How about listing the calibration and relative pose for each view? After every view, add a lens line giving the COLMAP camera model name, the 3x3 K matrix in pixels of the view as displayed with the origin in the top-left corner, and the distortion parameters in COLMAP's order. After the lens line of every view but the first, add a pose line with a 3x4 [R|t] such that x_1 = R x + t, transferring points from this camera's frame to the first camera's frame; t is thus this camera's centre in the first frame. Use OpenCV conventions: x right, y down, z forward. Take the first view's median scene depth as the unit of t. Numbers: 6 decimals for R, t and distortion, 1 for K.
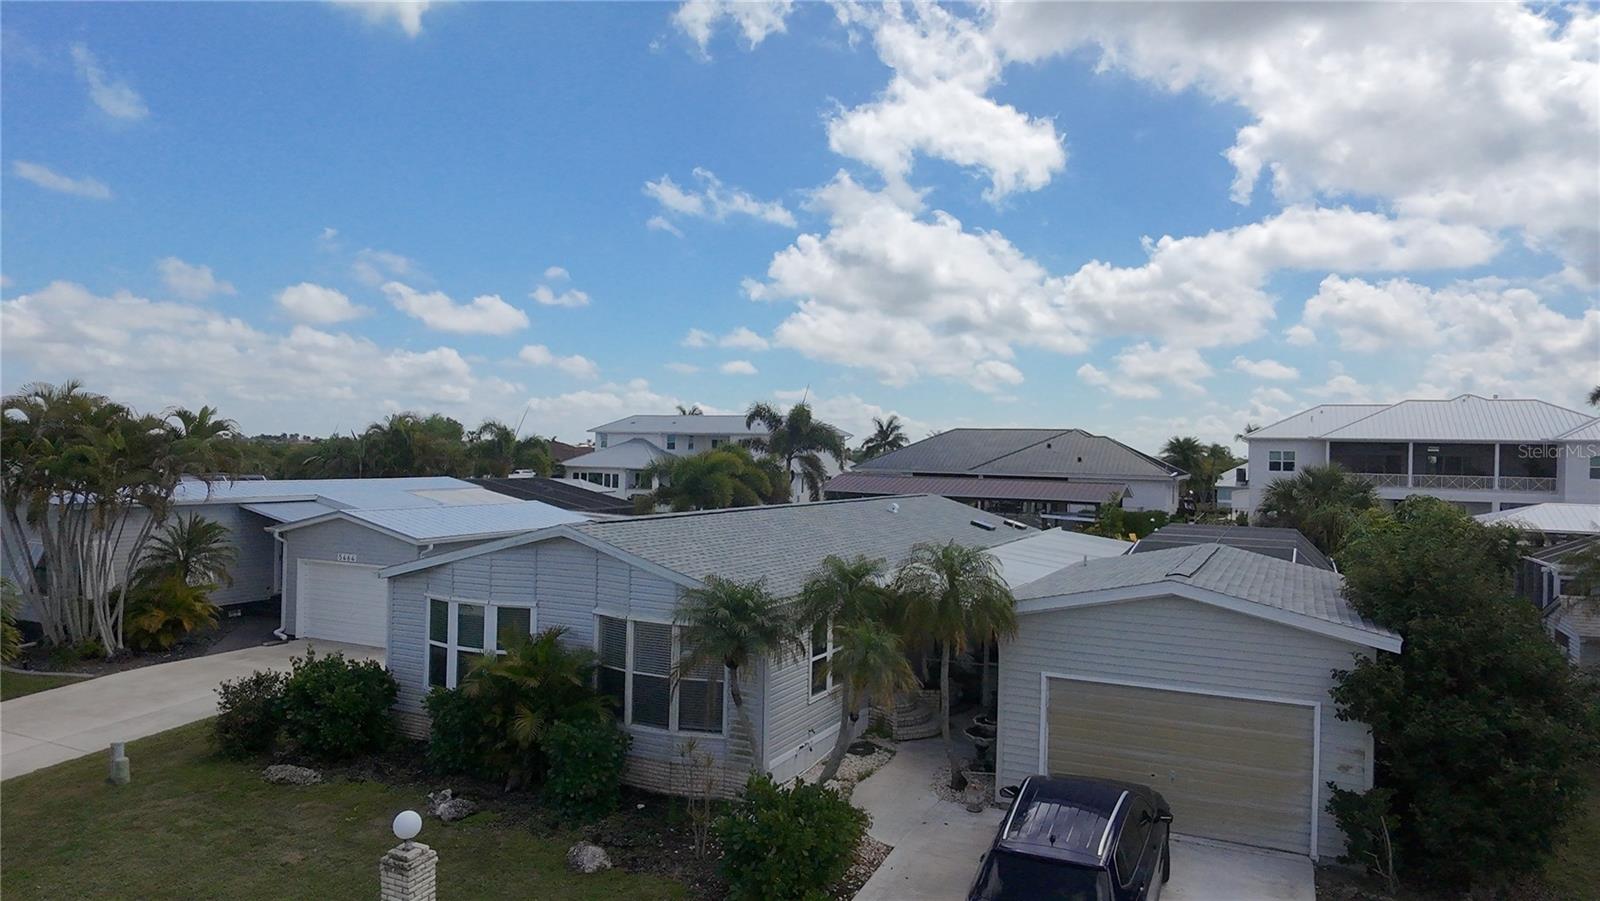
lens RADIAL K [[1022.6, 0, 806.1], [0, 1022.6, 448.5], [0, 0, 1]] dist [0.006917, -0.005748]
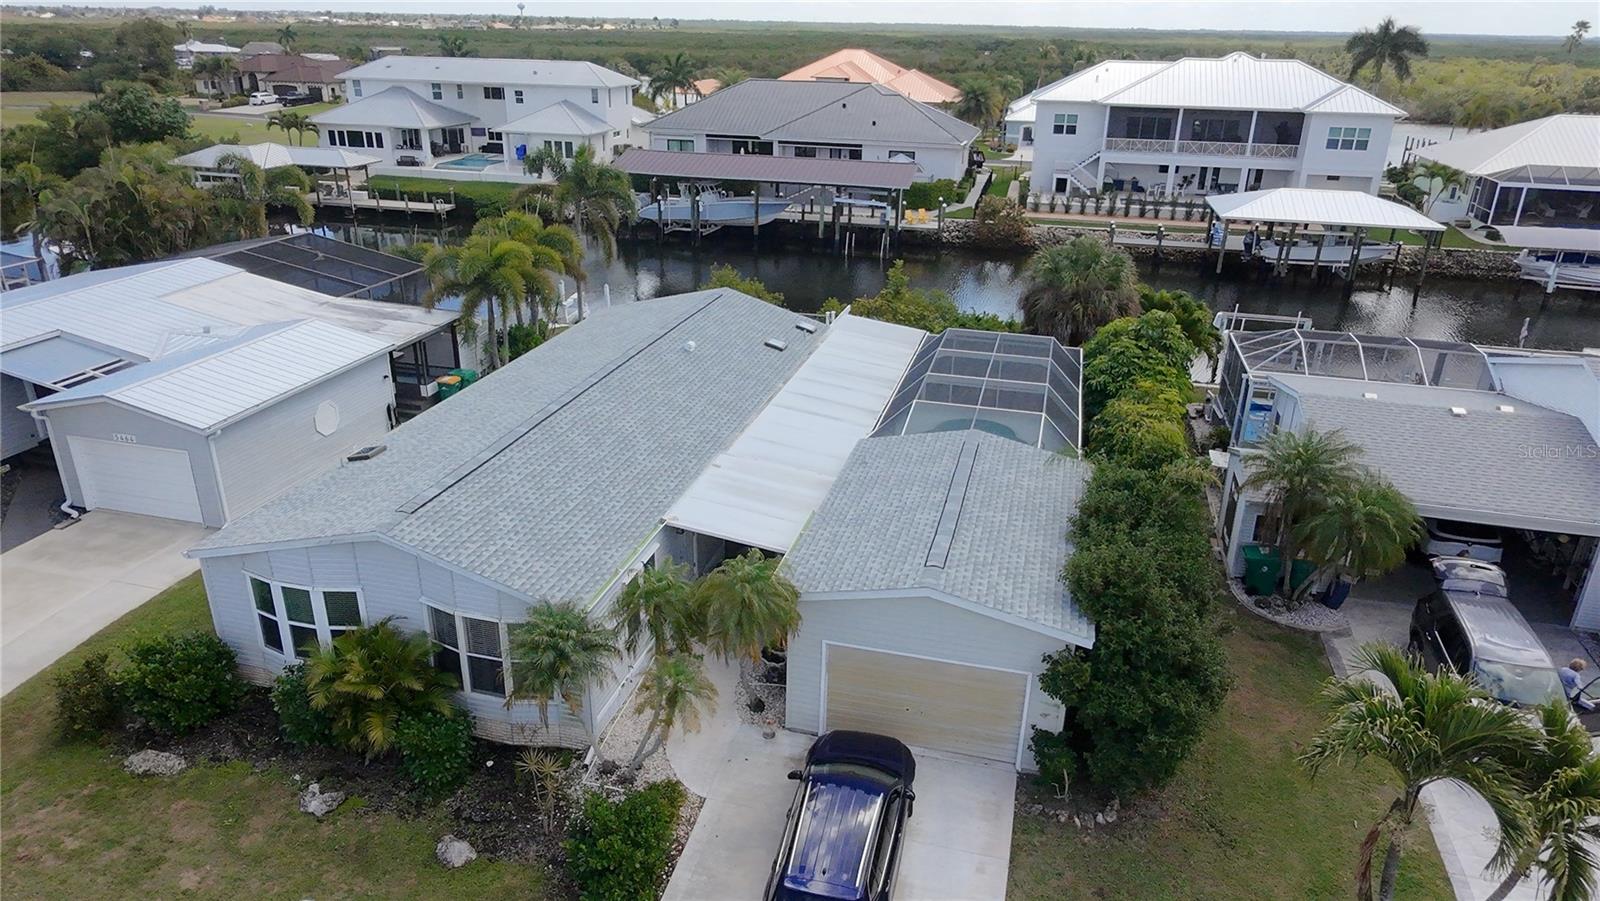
lens RADIAL K [[1022.6, 0, 806.1], [0, 1022.6, 448.5], [0, 0, 1]] dist [0.006917, -0.005748]
pose [[0.980955, -0.075565, 0.178933, 0.011996], [0.000251, 0.921713, 0.387871, -0.424448], [-0.194234, -0.380440, 0.904179, -0.000579]]
